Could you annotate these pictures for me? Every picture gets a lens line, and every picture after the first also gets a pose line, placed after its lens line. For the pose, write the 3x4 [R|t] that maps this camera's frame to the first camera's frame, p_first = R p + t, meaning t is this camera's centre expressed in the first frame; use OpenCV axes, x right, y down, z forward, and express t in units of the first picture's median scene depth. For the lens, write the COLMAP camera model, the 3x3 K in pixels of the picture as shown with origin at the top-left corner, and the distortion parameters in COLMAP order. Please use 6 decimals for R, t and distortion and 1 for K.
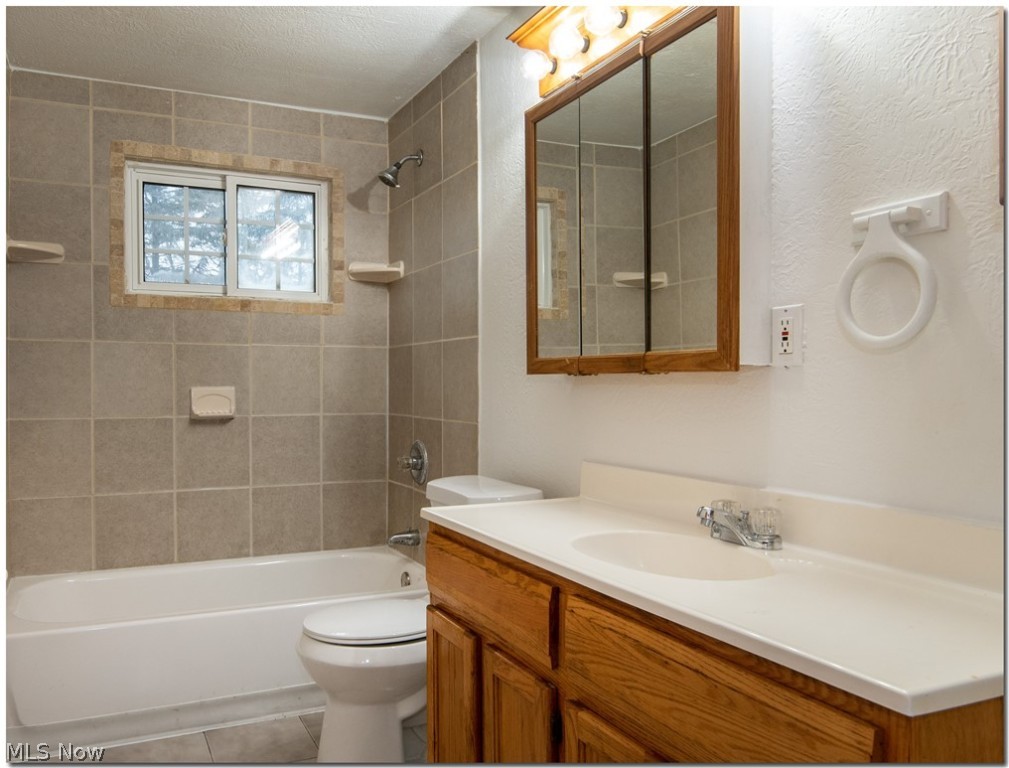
lens RADIAL K [[865.8, 0, 503.1], [0, 865.8, 388.2], [0, 0, 1]] dist [-0.001103, -0.003107]
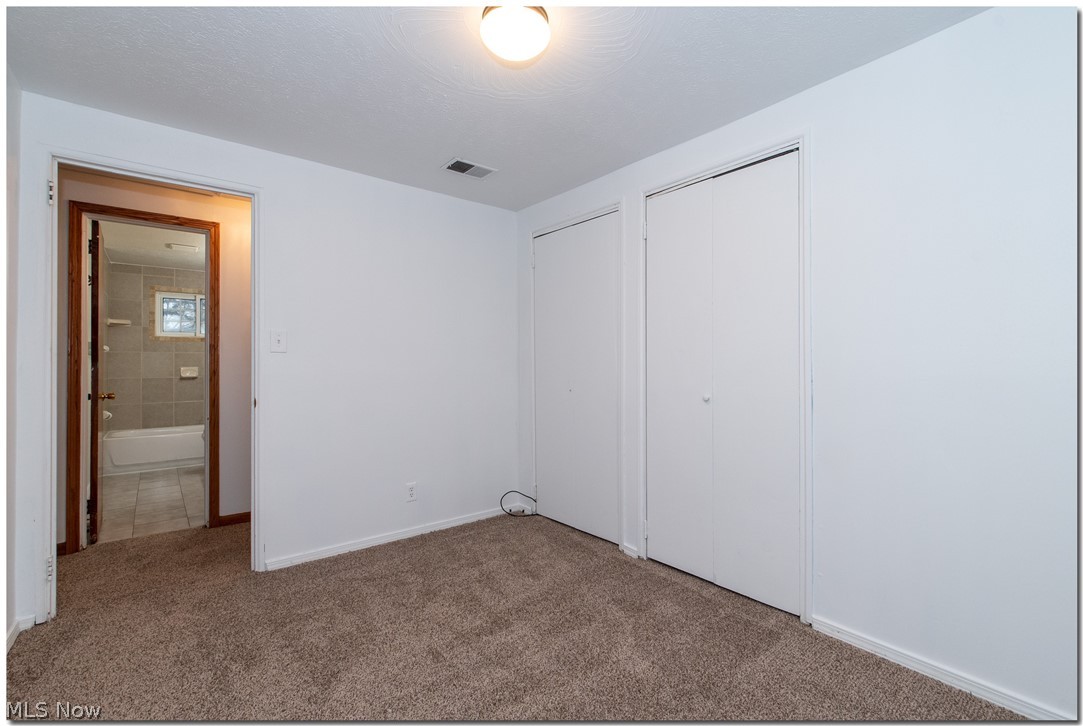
lens RADIAL K [[480.0, 0, 544.7], [0, 480.0, 354.2], [0, 0, 1]] dist [0.005559, -0.000676]
pose [[0.969756, 0.006131, 0.243999, 0.462055], [-0.002476, 0.999880, -0.015285, -0.024348], [-0.244064, 0.014219, 0.969655, -0.939423]]
